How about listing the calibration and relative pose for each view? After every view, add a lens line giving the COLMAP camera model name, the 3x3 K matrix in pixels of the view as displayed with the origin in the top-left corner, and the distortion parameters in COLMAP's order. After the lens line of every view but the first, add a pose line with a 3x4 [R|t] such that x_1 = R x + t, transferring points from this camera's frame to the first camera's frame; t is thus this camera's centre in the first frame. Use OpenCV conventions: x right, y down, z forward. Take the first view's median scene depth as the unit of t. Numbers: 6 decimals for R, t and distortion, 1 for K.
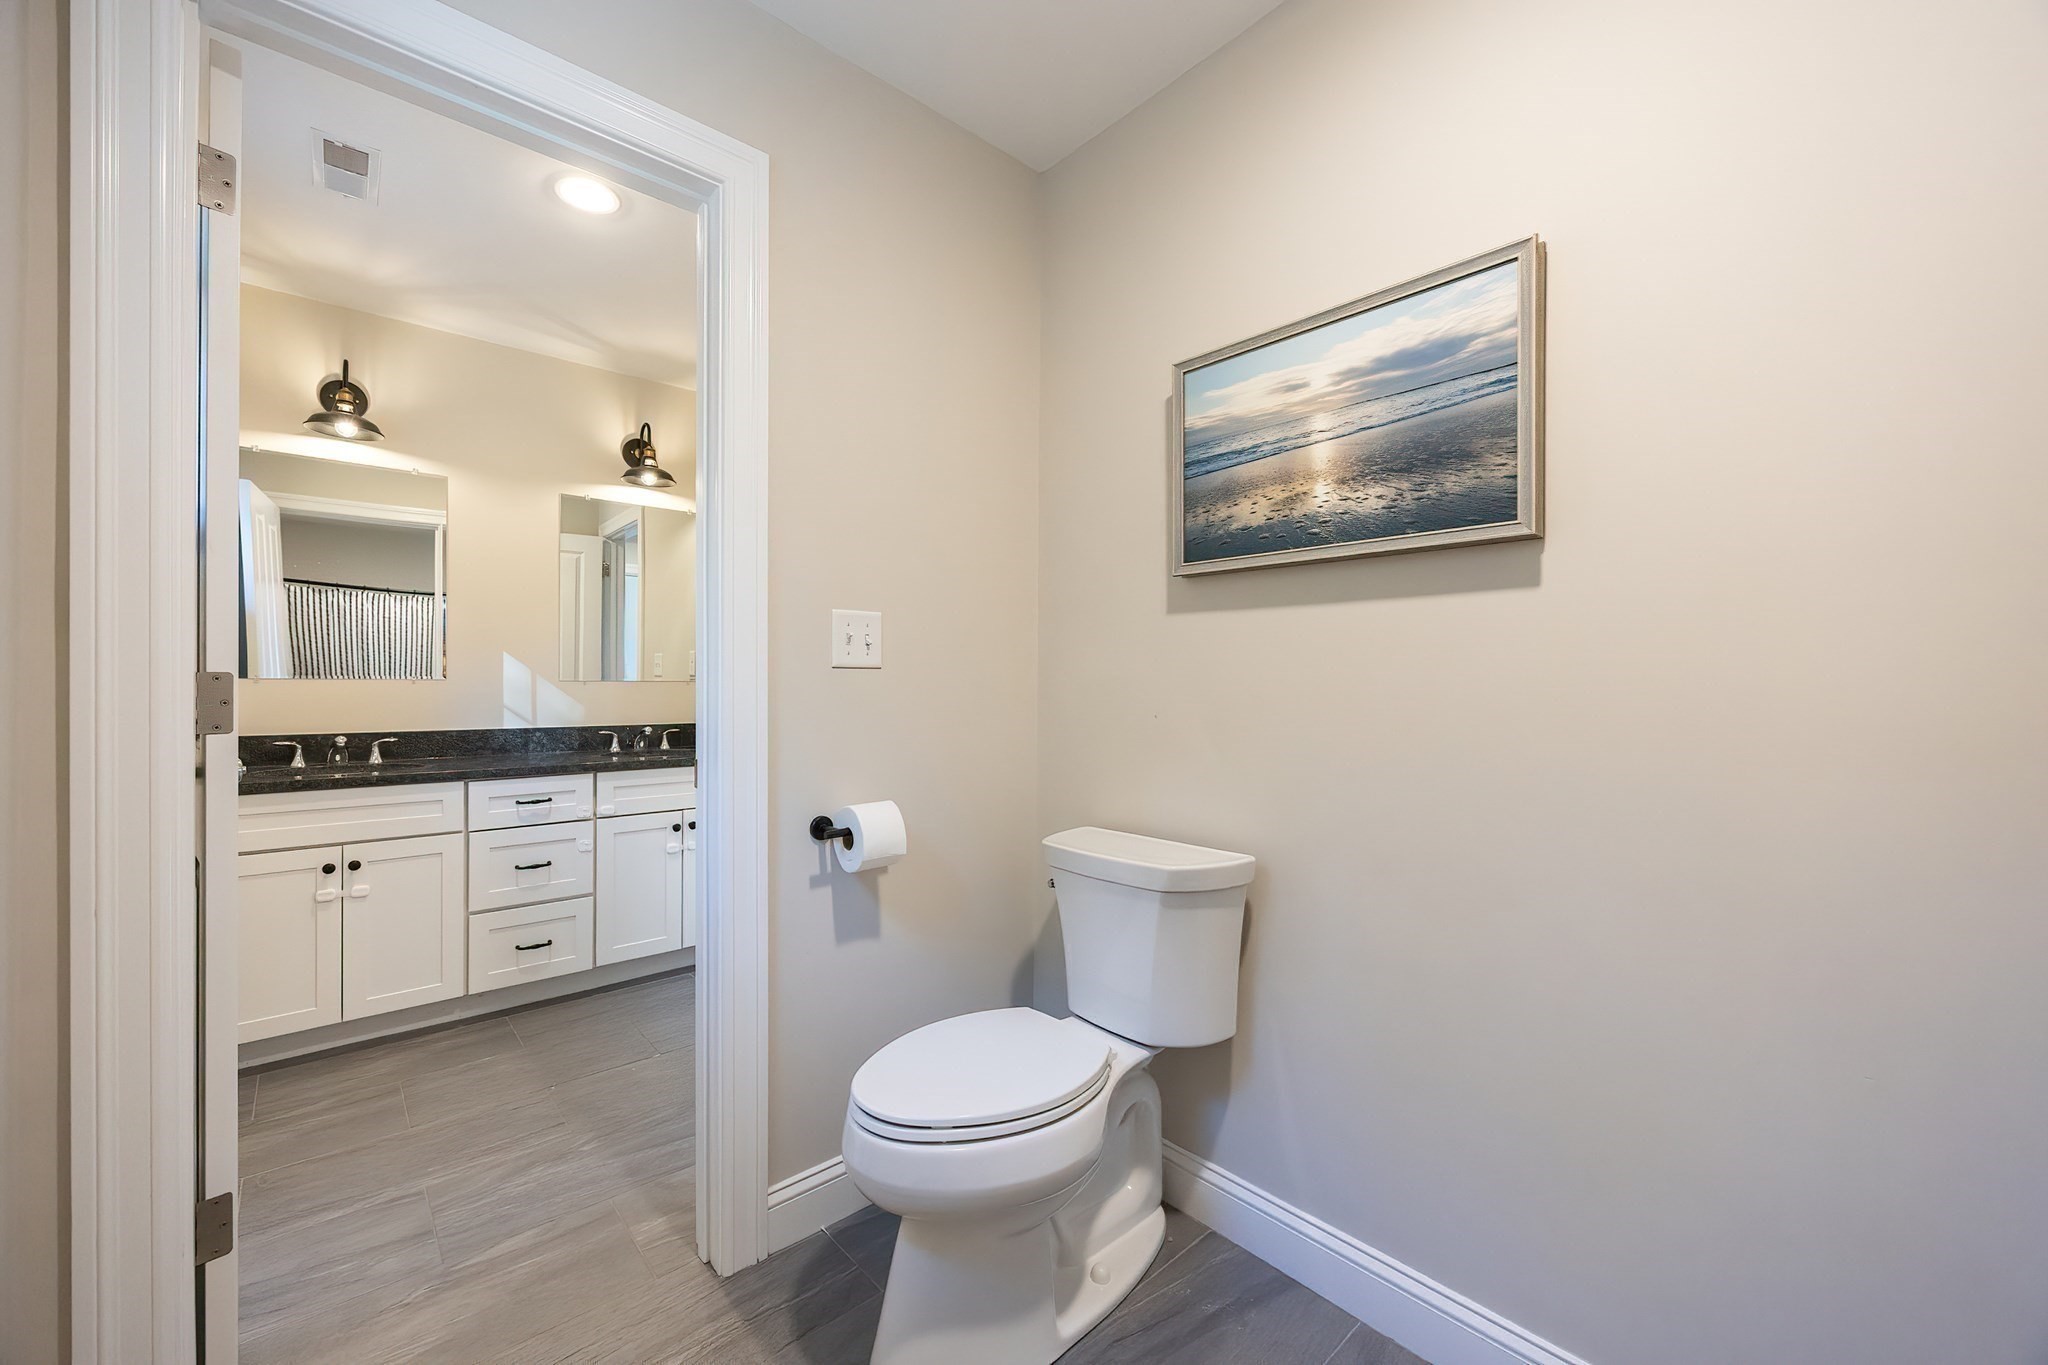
lens RADIAL K [[772.4, 0, 1024.0], [0, 772.4, 682.5], [0, 0, 1]] dist [-0.001165, -0.000053]
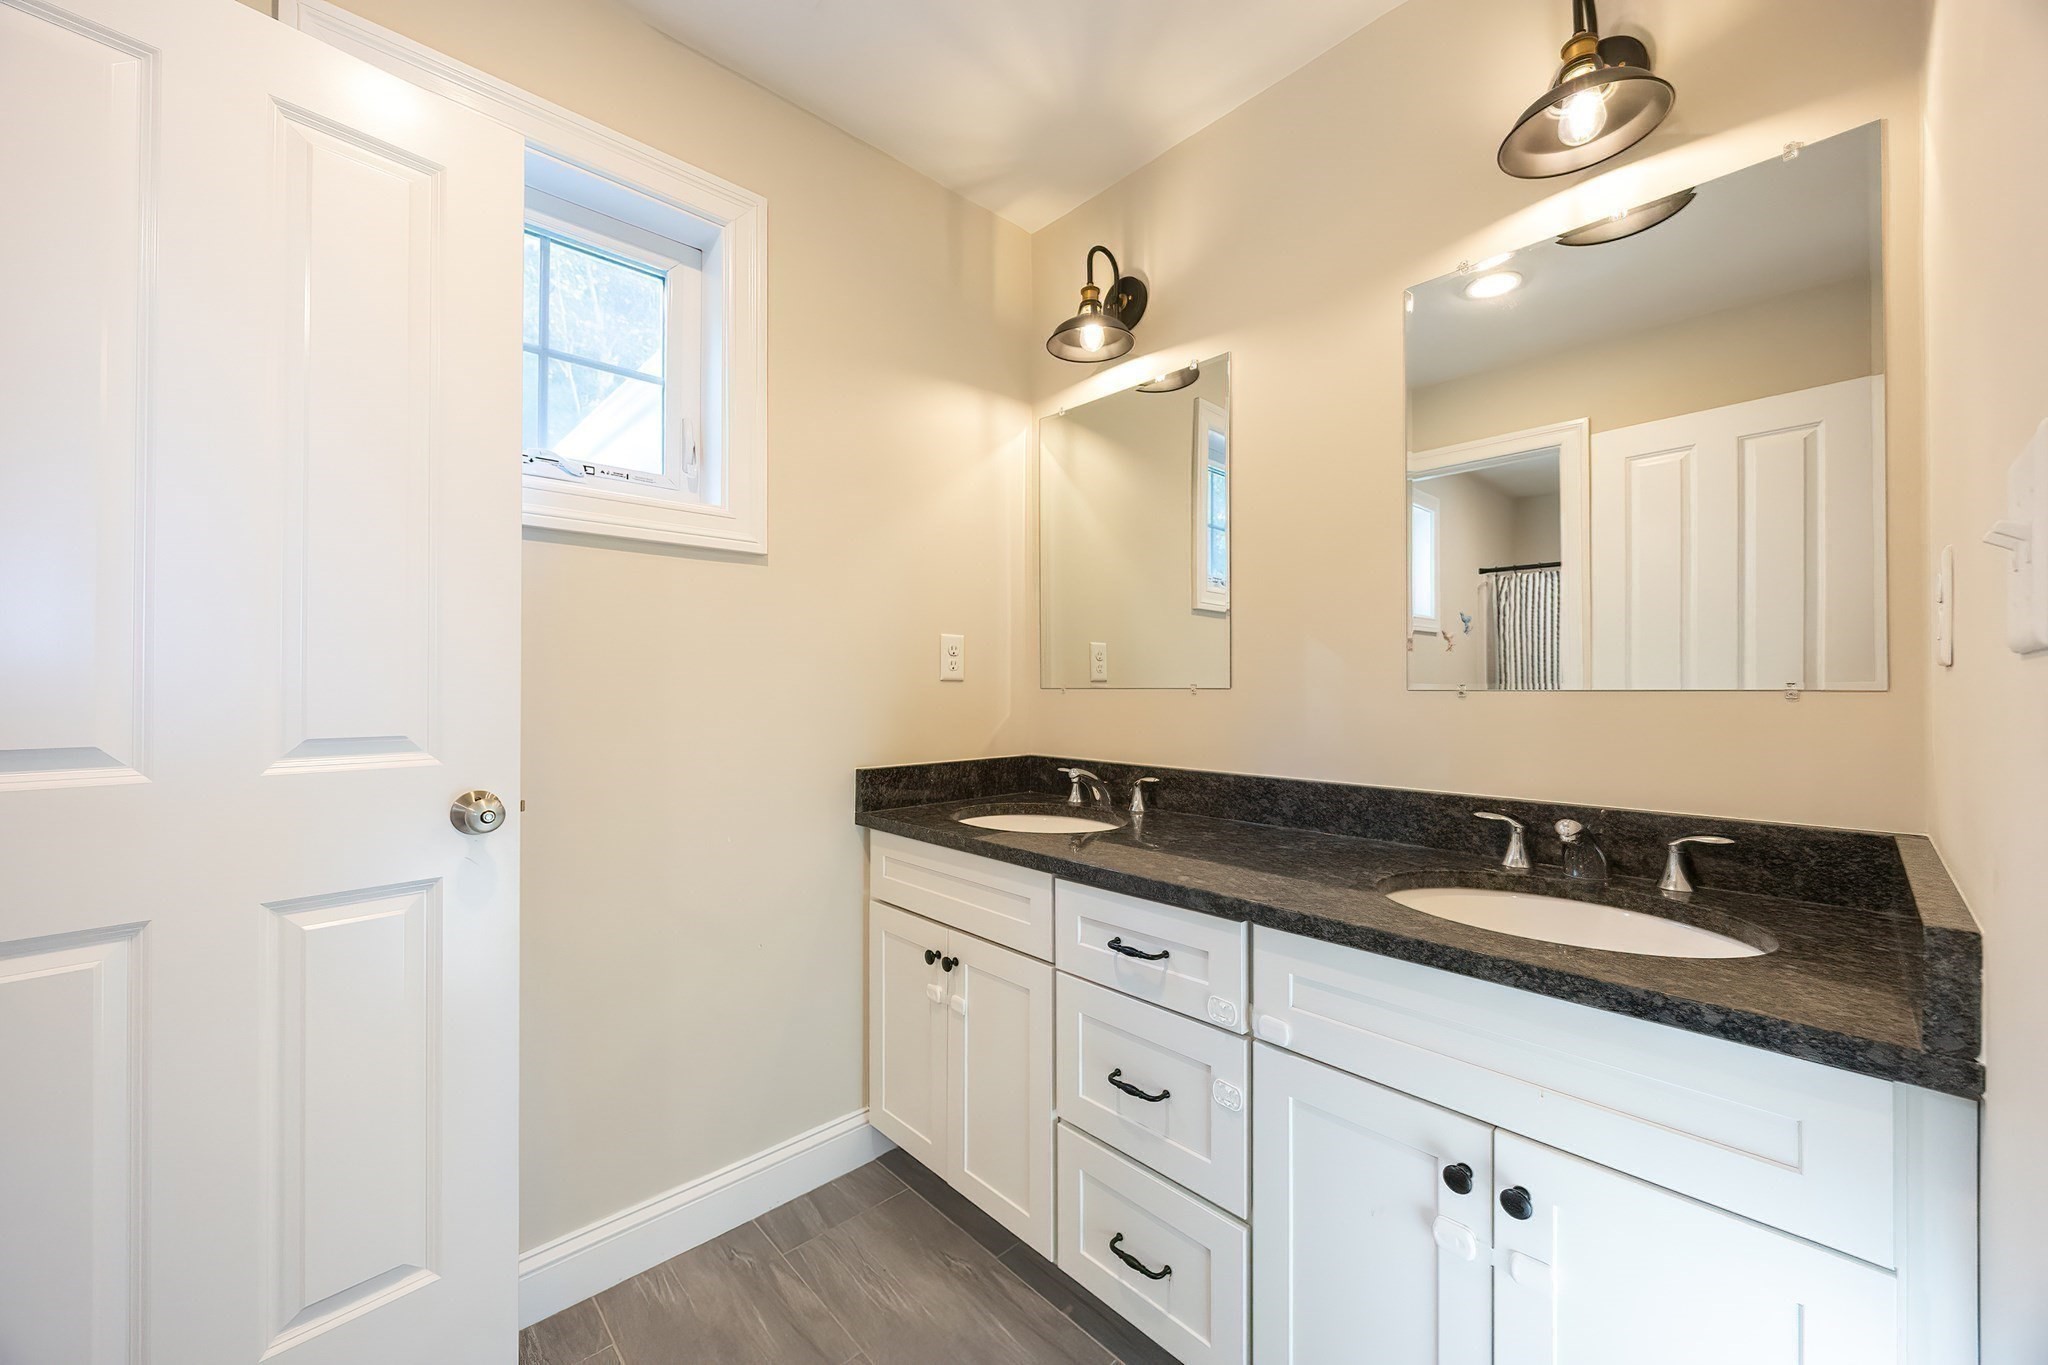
lens RADIAL K [[772.4, 0, 1024.0], [0, 772.4, 682.5], [0, 0, 1]] dist [-0.001165, -0.000053]
pose [[0.003505, -0.002026, -0.999992, -0.156059], [0.003211, 0.999993, -0.002015, -0.008455], [0.999989, -0.003204, 0.003511, 0.892712]]
